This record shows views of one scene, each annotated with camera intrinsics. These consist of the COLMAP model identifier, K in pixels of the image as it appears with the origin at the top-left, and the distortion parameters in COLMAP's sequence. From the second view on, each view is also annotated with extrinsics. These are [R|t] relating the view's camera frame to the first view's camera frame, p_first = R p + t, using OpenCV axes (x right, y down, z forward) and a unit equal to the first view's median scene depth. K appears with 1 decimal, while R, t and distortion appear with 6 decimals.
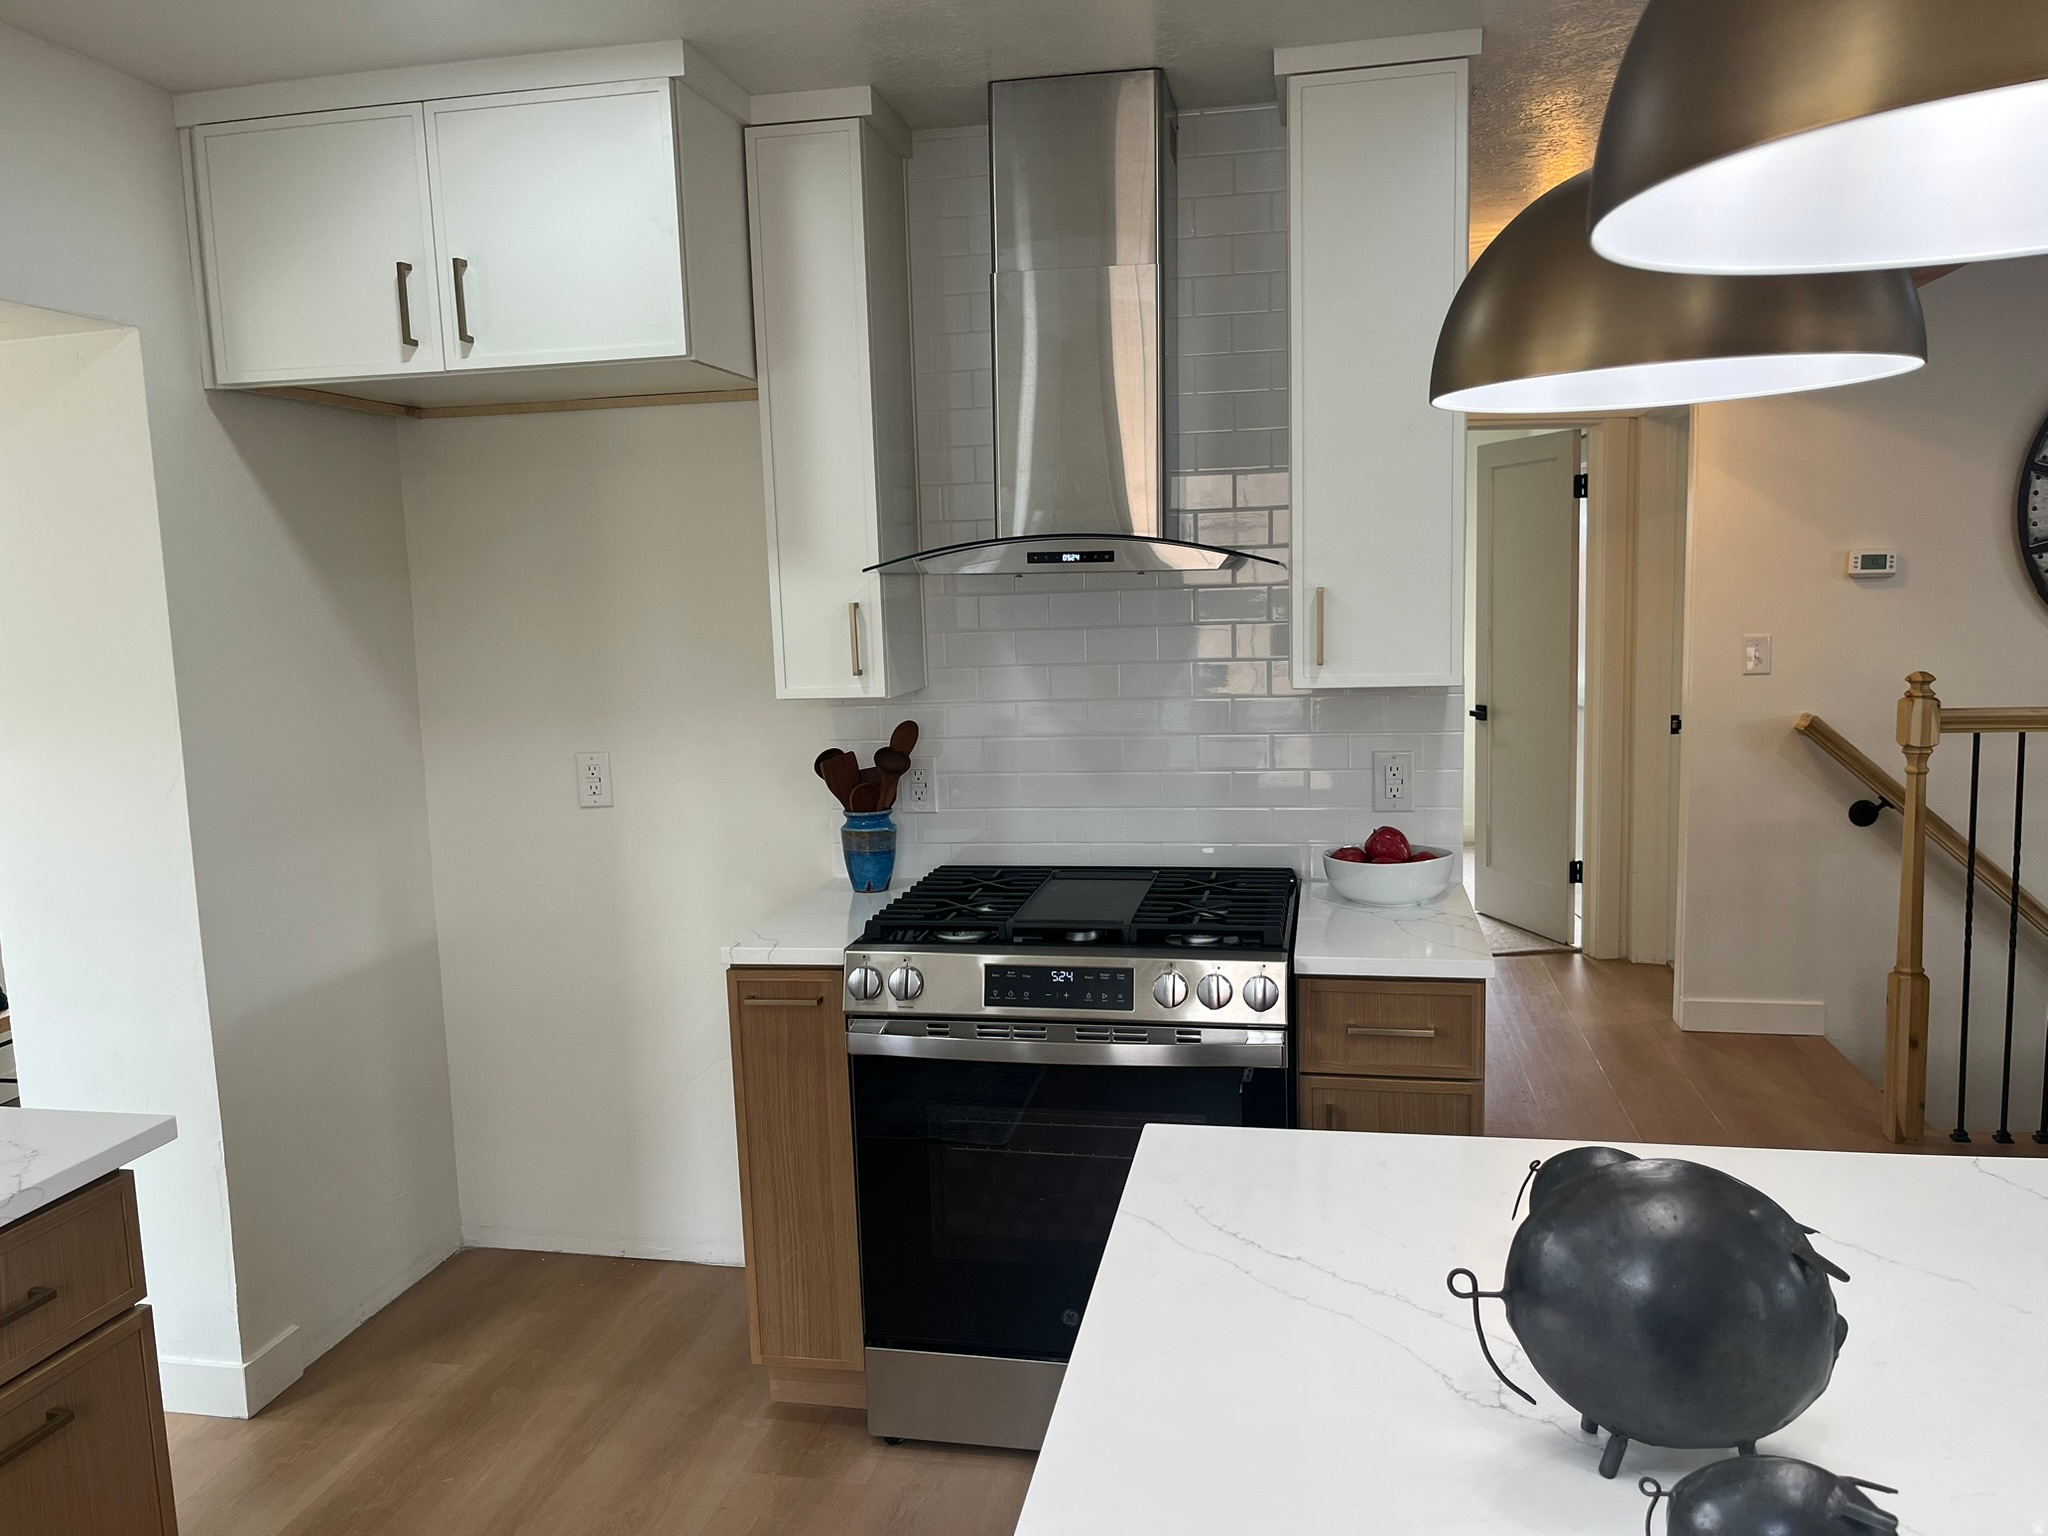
lens RADIAL K [[1546.5, 0, 1023.8], [0, 1546.5, 771.3], [0, 0, 1]] dist [0.044124, -0.034142]
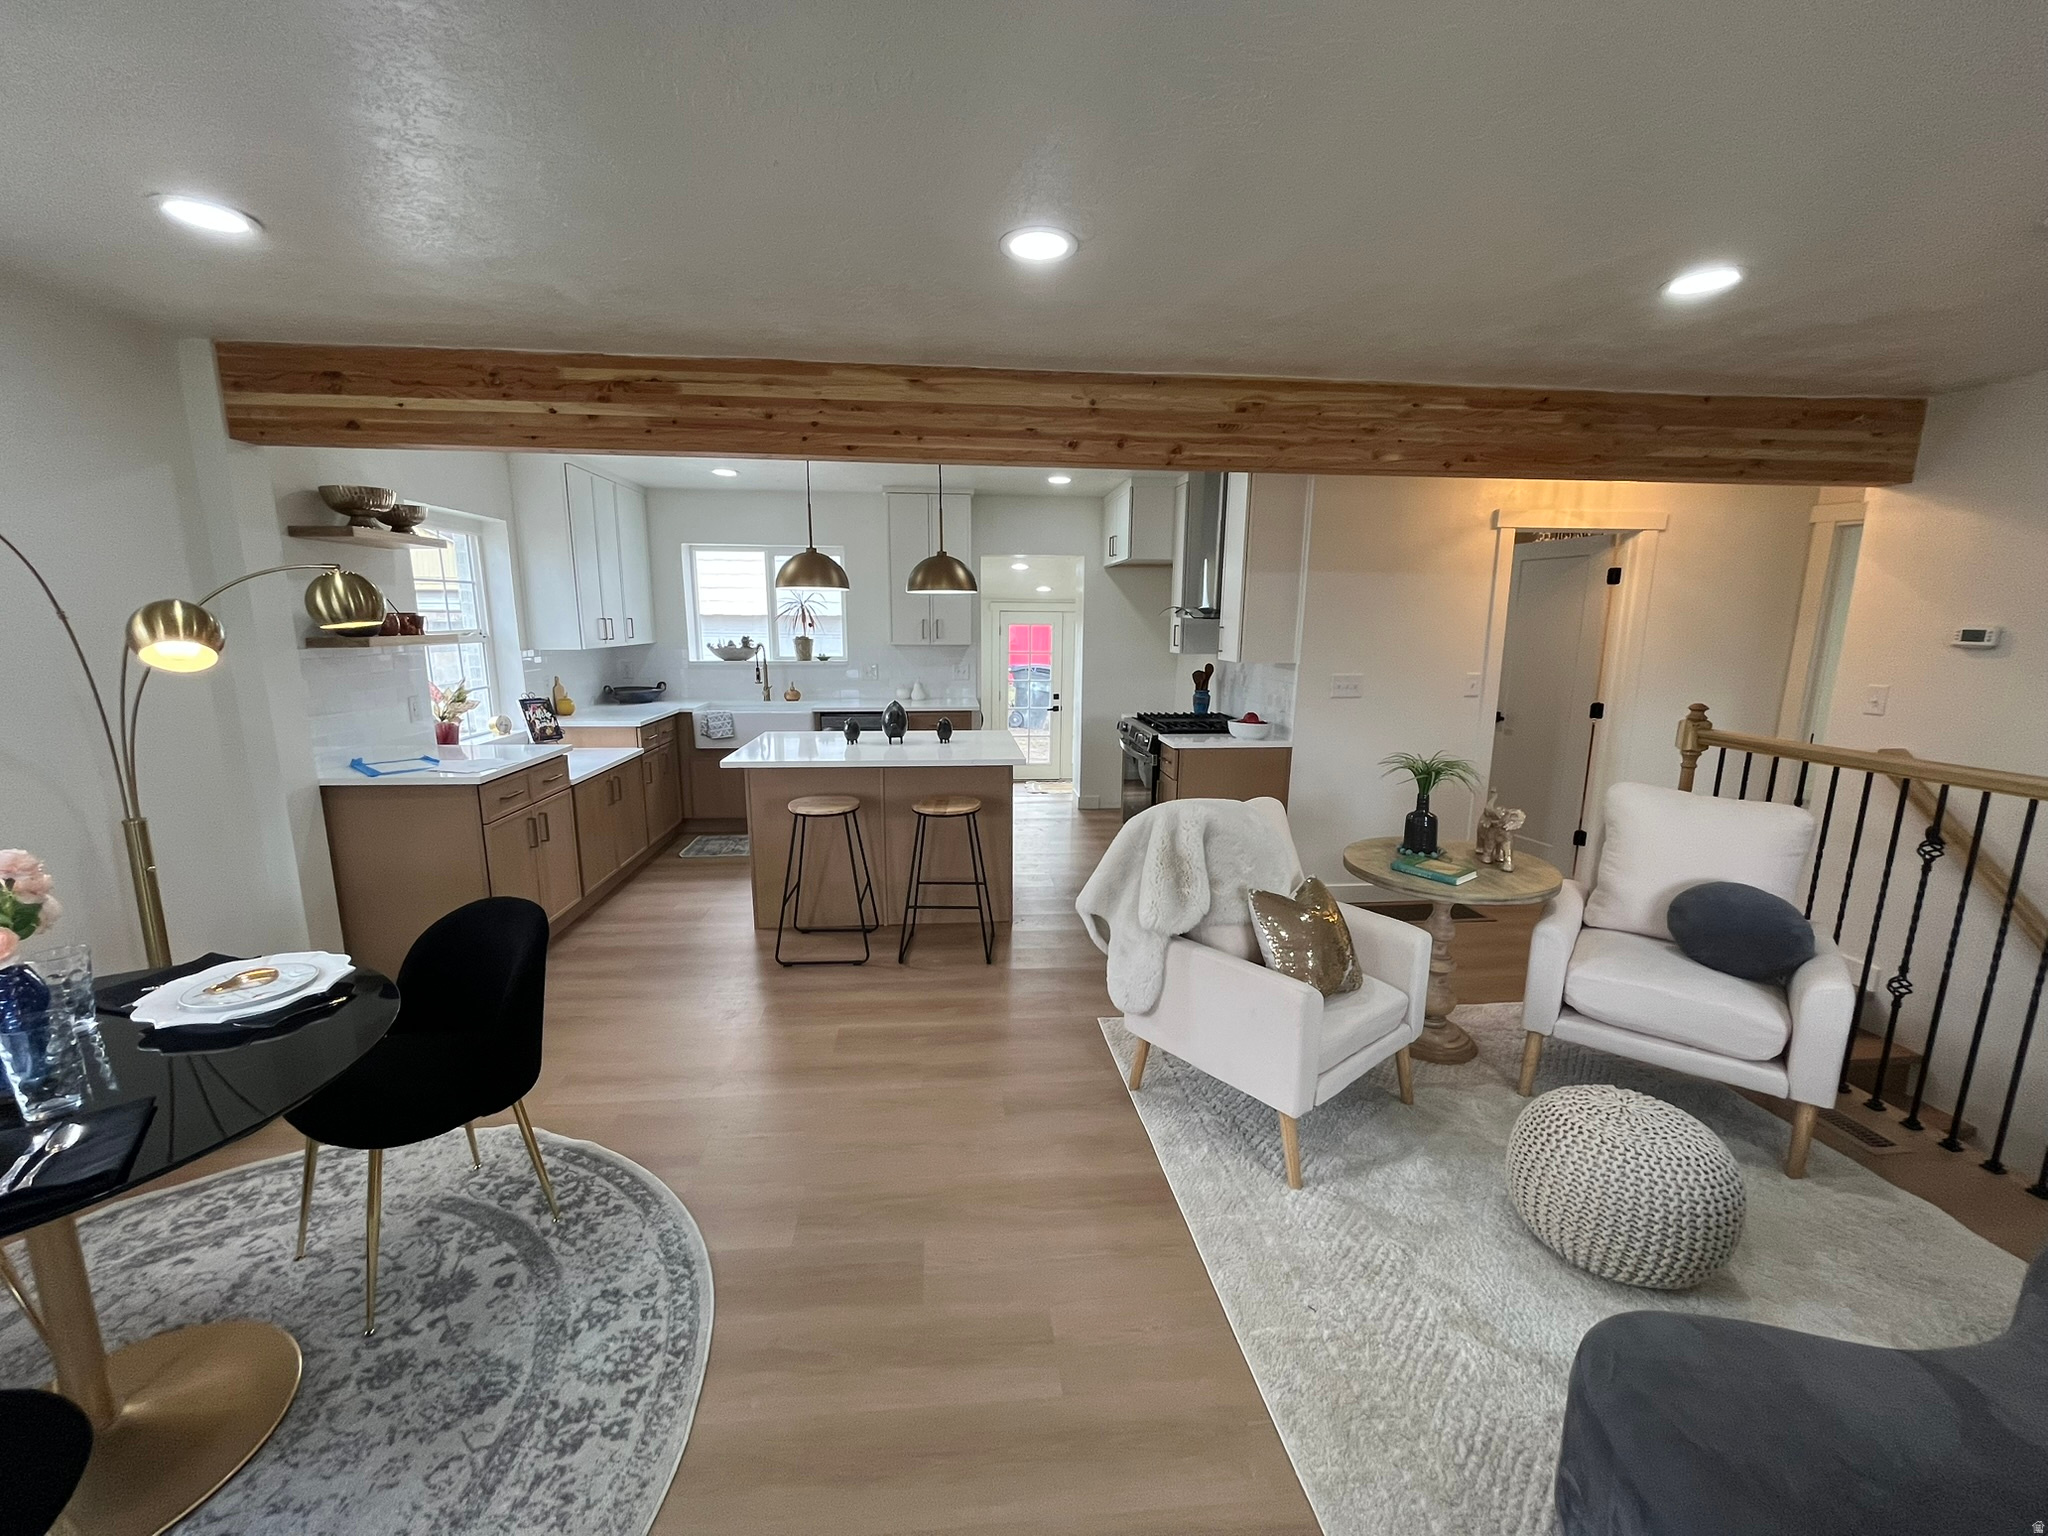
lens RADIAL K [[823.2, 0, 1008.3], [0, 823.2, 780.0], [0, 0, 1]] dist [-0.002885, 0.000359]
pose [[0.274356, 0.221291, -0.935820, 1.433661], [-0.131930, 0.972622, 0.191315, -0.068092], [0.952535, 0.070974, 0.296039, 0.124058]]
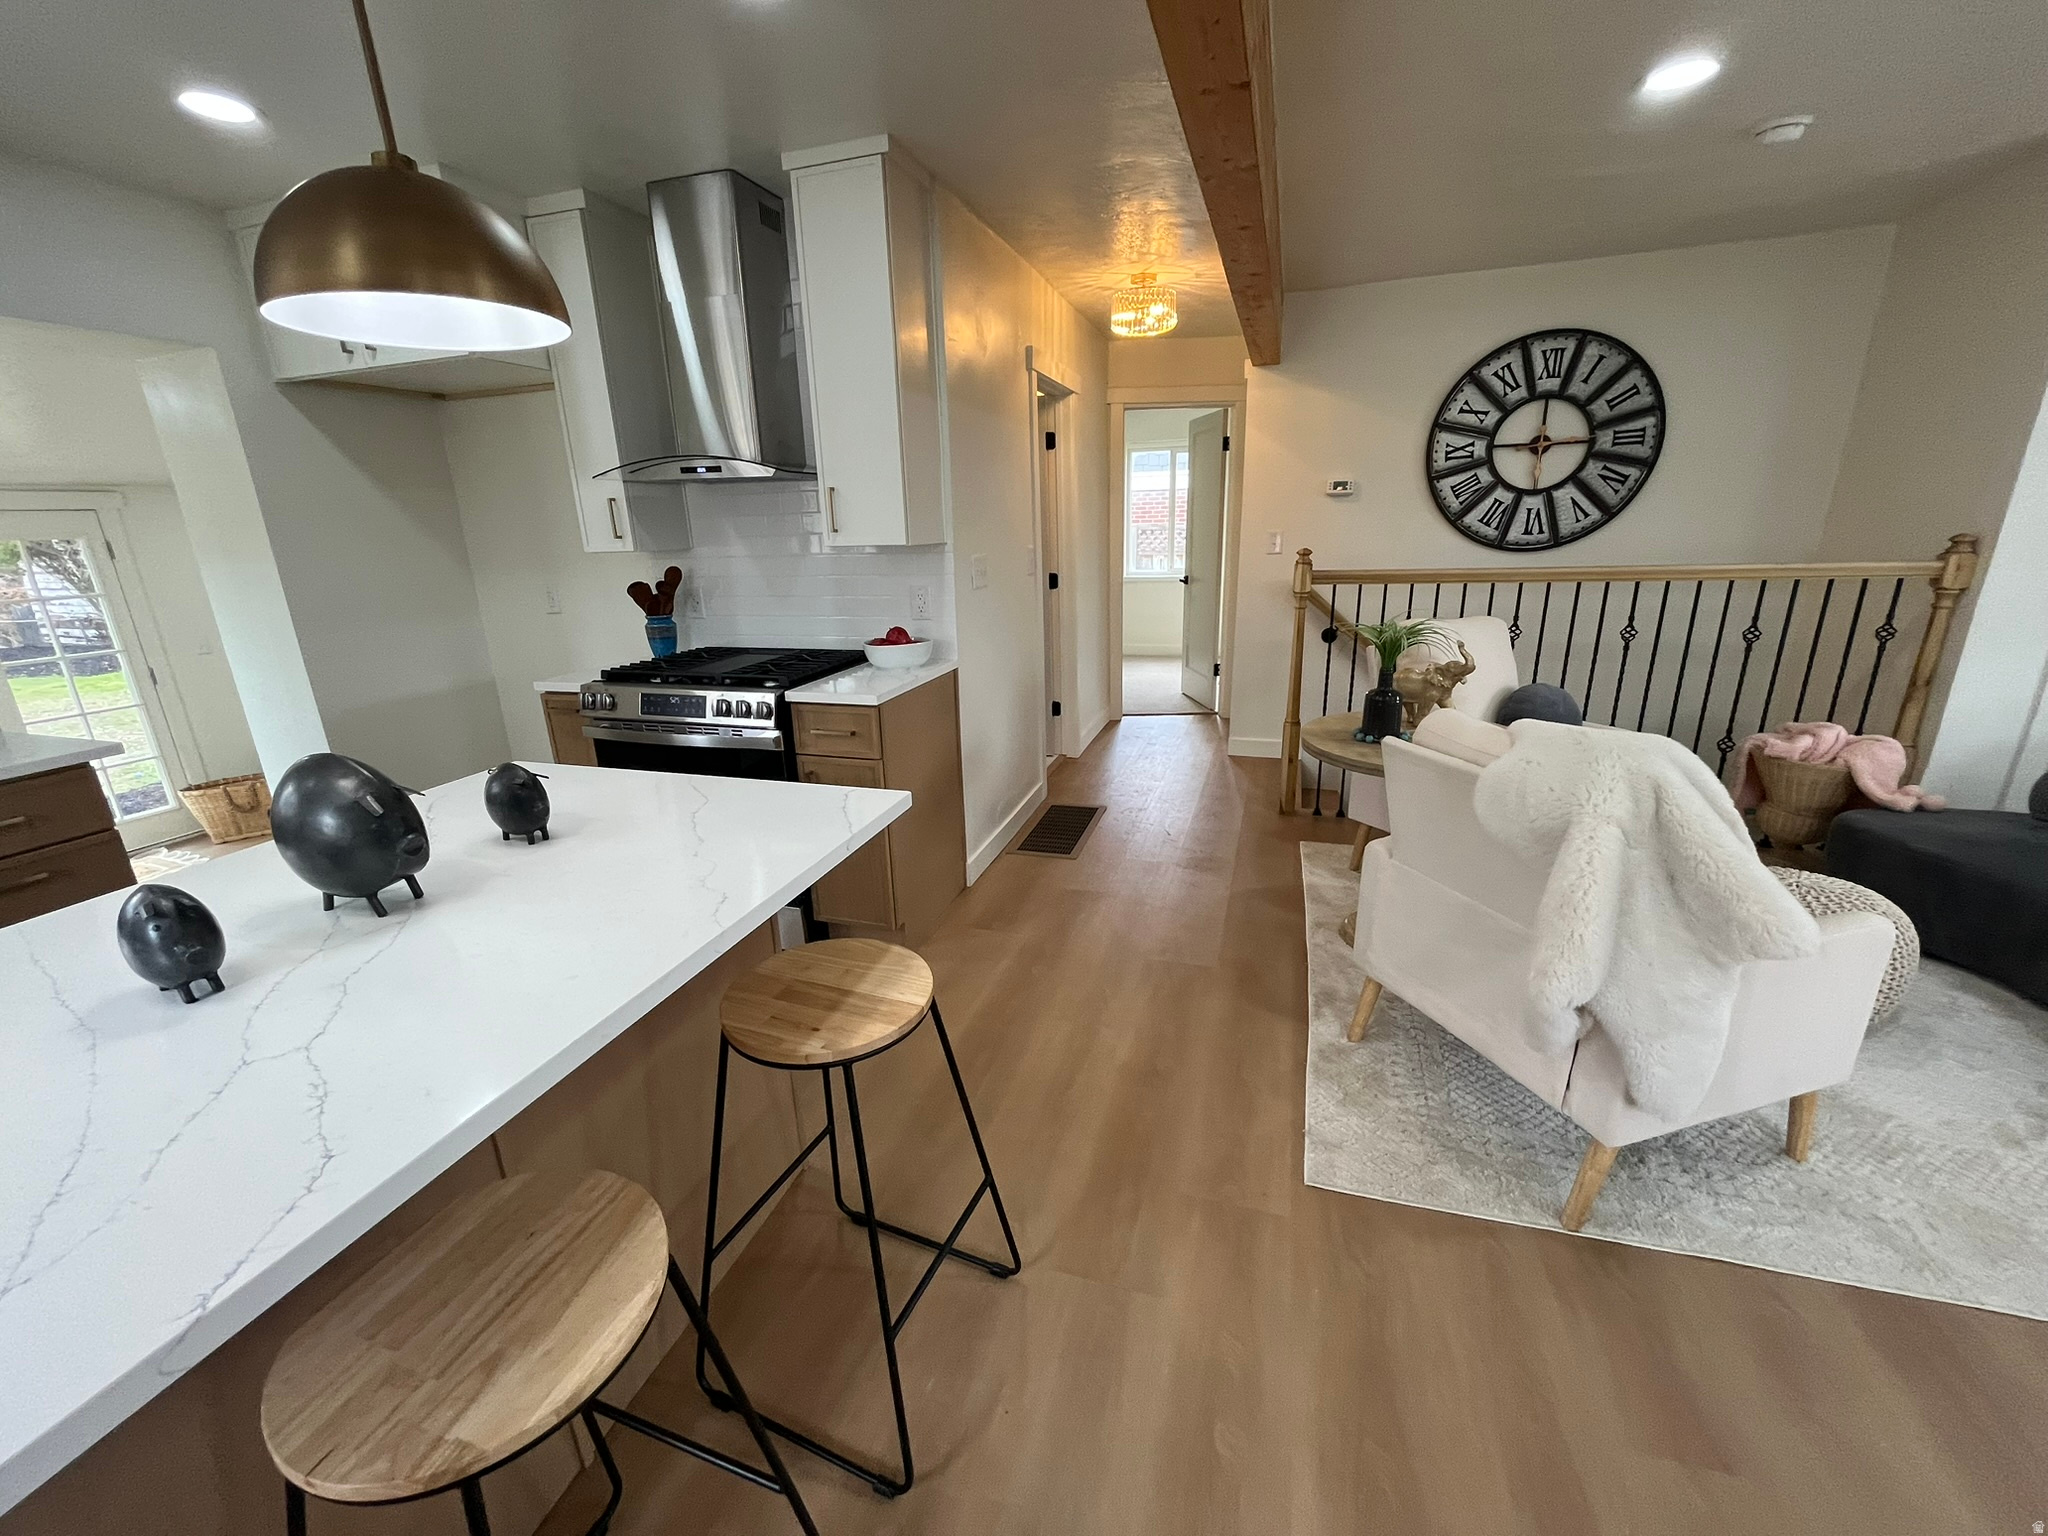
lens RADIAL K [[823.2, 0, 1024.1], [0, 823.2, 768.9], [0, 0, 1]] dist [-0.002885, 0.000359]
pose [[0.993616, 0.034192, -0.107508, 0.454708], [-0.014908, 0.984404, 0.175291, 0.026794], [0.111825, -0.172570, 0.978629, 0.039560]]
